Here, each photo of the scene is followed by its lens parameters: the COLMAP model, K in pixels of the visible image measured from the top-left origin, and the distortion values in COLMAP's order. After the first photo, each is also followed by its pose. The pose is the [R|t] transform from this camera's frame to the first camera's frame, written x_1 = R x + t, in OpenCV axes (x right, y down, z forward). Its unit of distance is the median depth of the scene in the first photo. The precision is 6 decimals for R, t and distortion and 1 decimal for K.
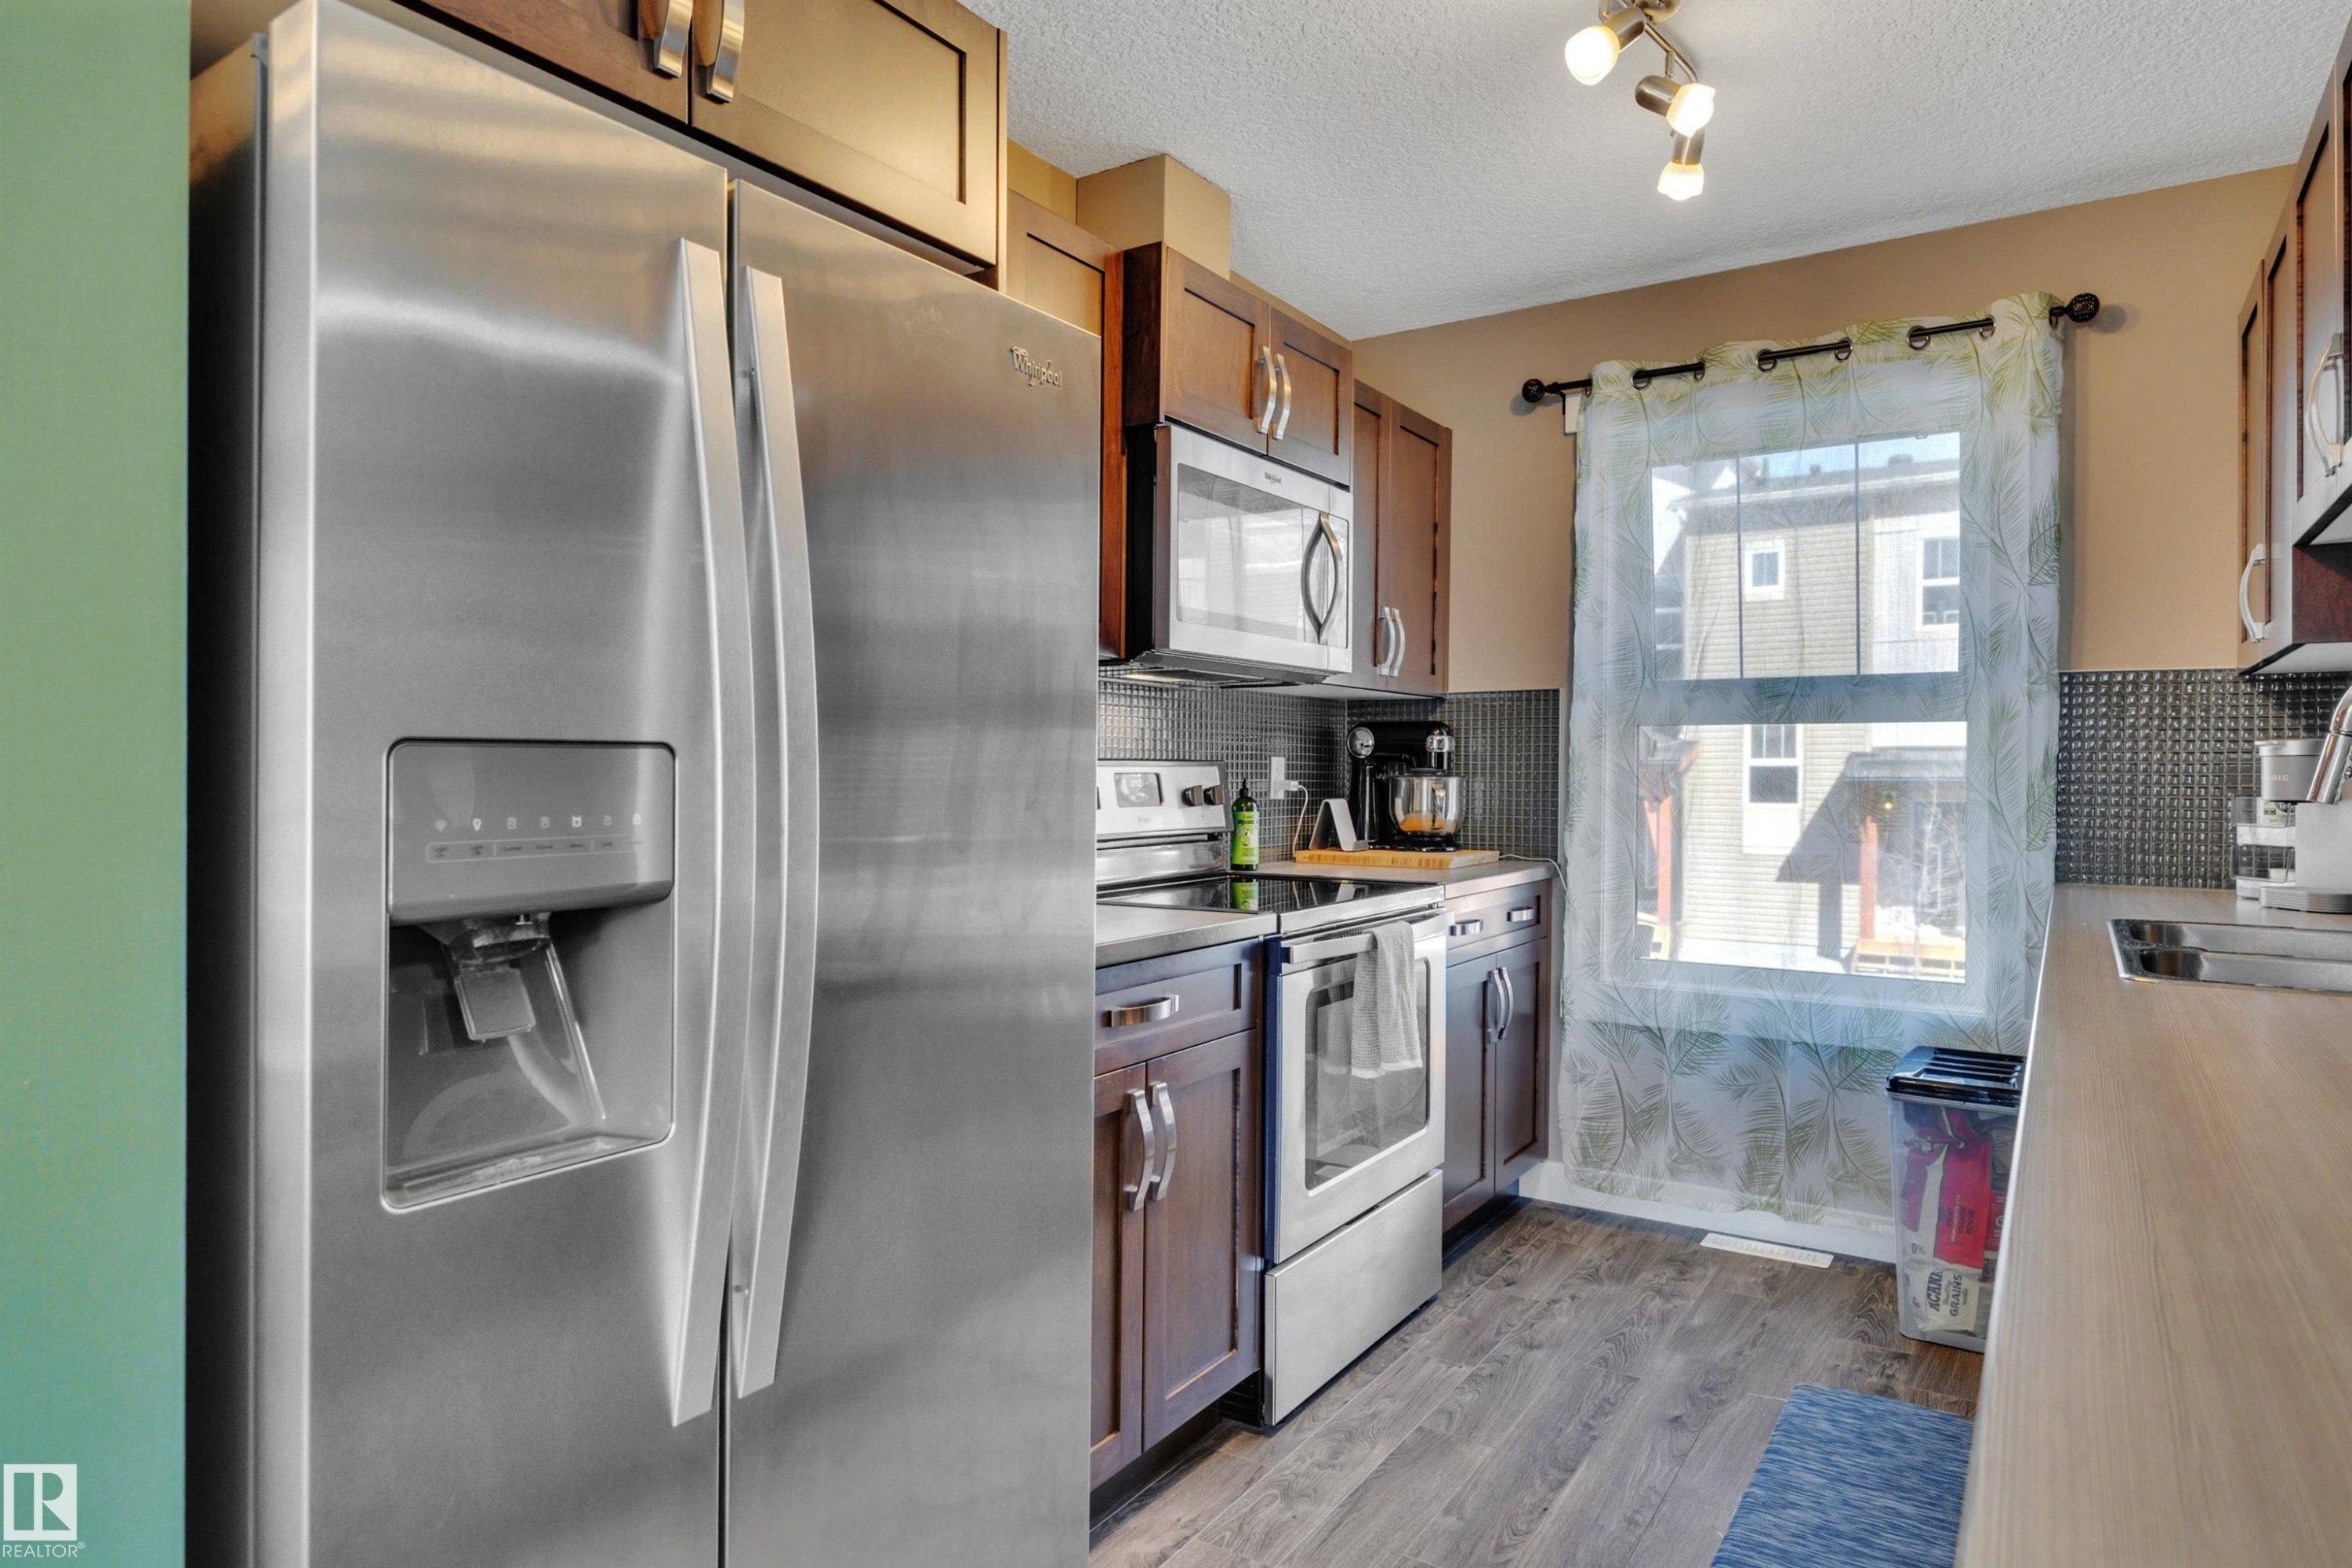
lens RADIAL K [[1351.8, 0, 1160.1], [0, 1351.8, 779.7], [0, 0, 1]] dist [0.003921, -0.001793]
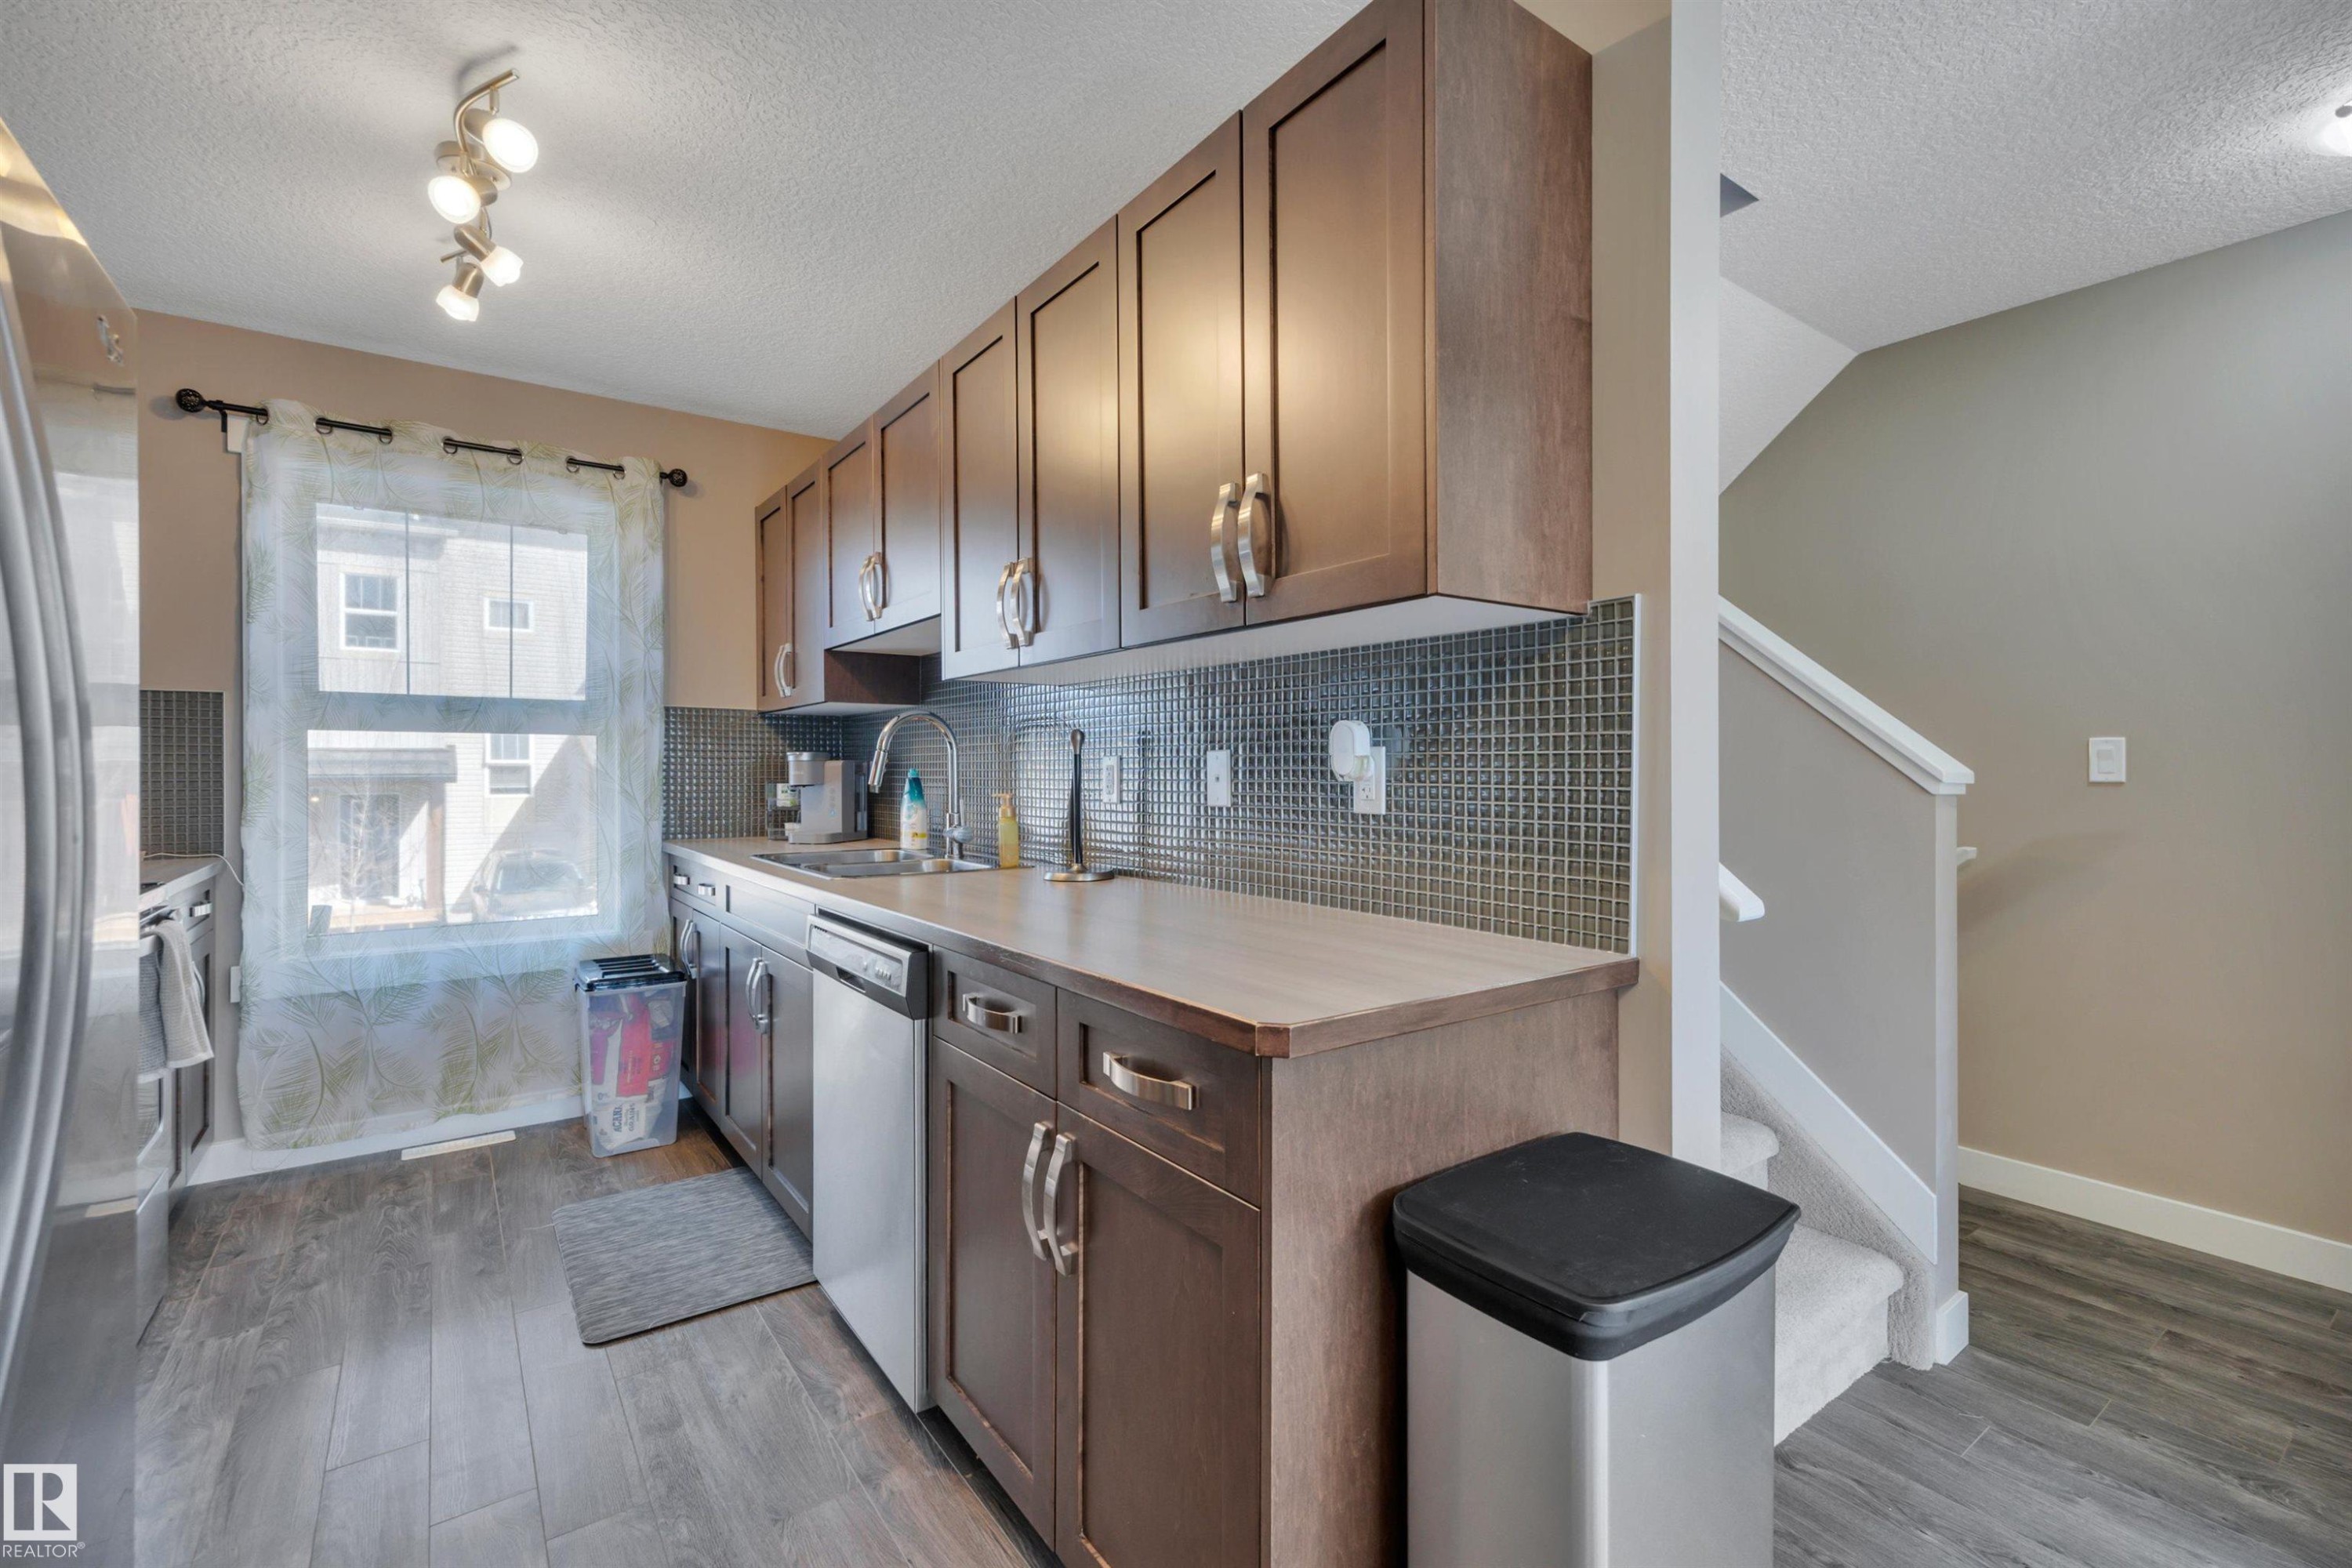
lens RADIAL K [[1030.4, 0, 1180.0], [0, 1030.4, 791.3], [0, 0, 1]] dist [0.001752, 0.000093]
pose [[0.345589, -0.023869, 0.938082, -0.224613], [0.008956, 0.999715, 0.022138, -0.001605], [-0.938343, 0.000751, 0.345704, 0.024817]]
